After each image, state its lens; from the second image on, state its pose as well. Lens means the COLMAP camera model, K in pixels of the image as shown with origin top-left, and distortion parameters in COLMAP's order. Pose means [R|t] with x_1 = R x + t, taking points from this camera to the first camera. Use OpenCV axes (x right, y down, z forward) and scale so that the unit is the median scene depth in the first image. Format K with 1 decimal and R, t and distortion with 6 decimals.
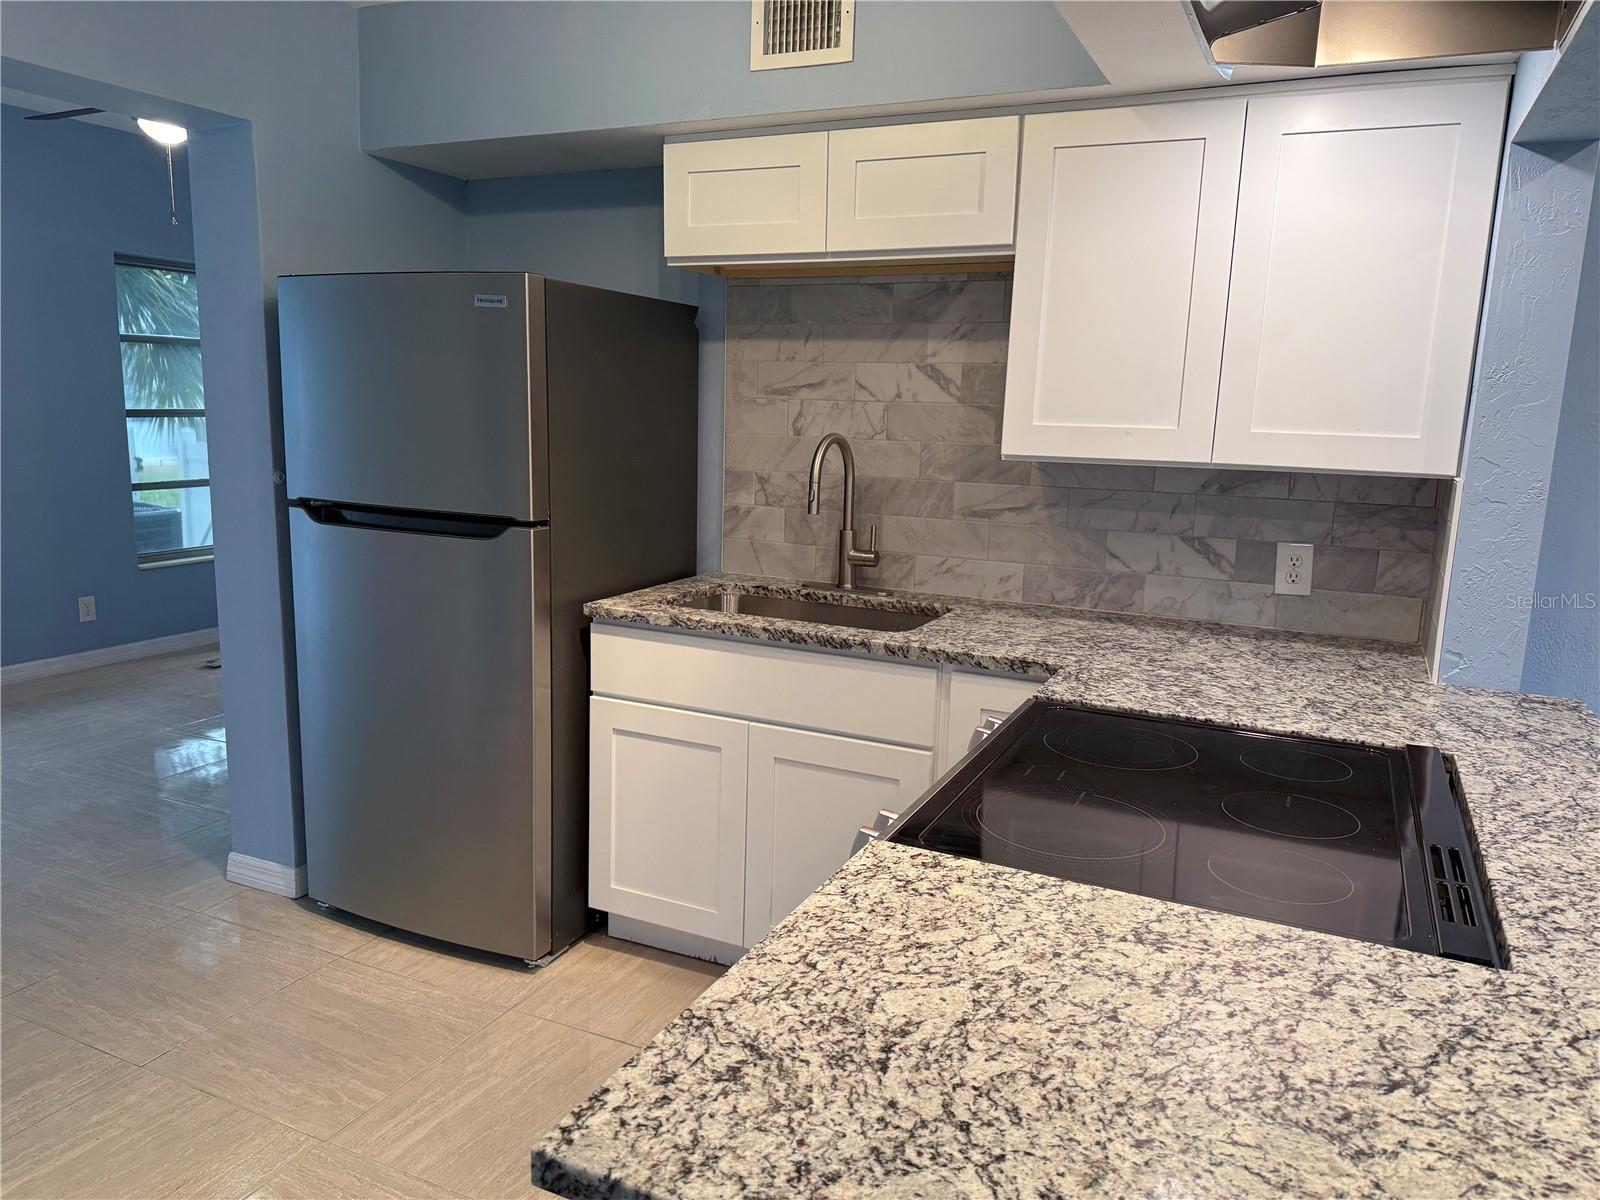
lens RADIAL K [[1137.2, 0, 808.6], [0, 1137.2, 600.9], [0, 0, 1]] dist [0.164443, -0.001412]
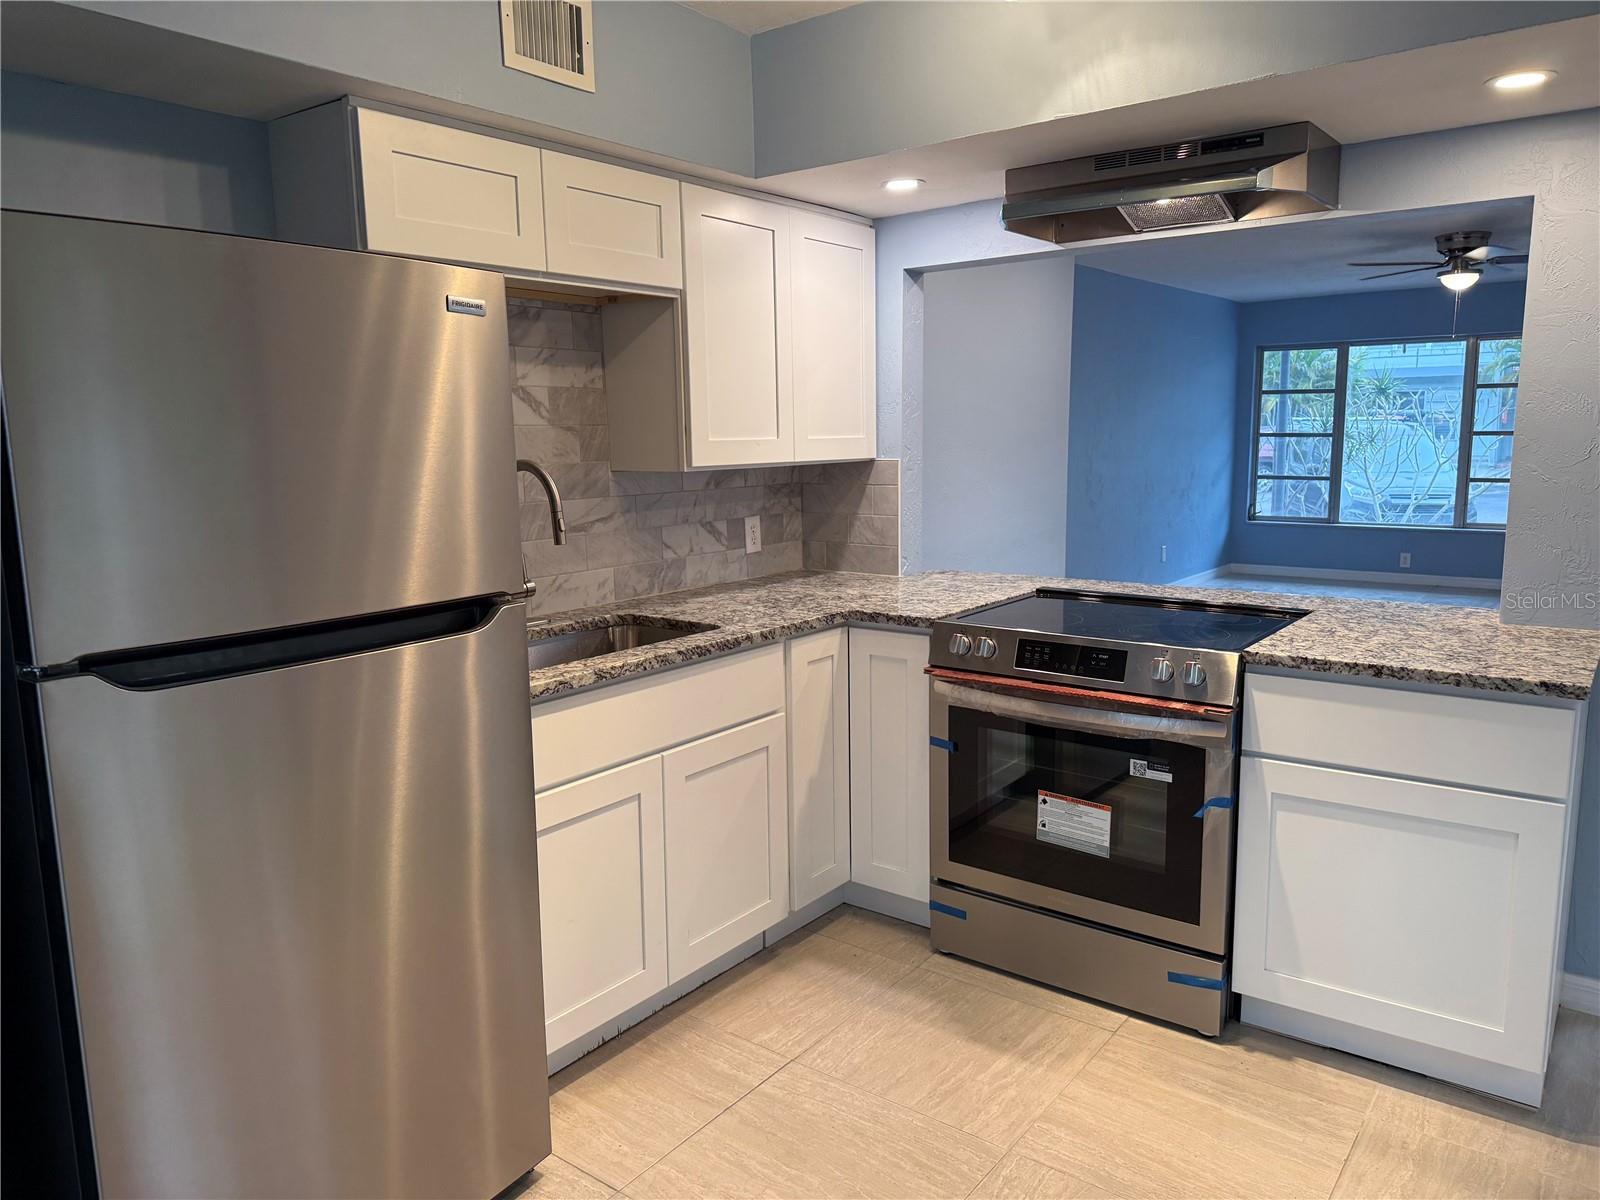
lens RADIAL K [[1137.2, 0, 808.6], [0, 1137.2, 600.9], [0, 0, 1]] dist [0.164443, -0.001412]
pose [[0.205327, -0.182349, 0.961556, -0.890702], [0.193451, 0.970667, 0.142768, -0.128678], [-0.959384, 0.156700, 0.234580, 0.589618]]
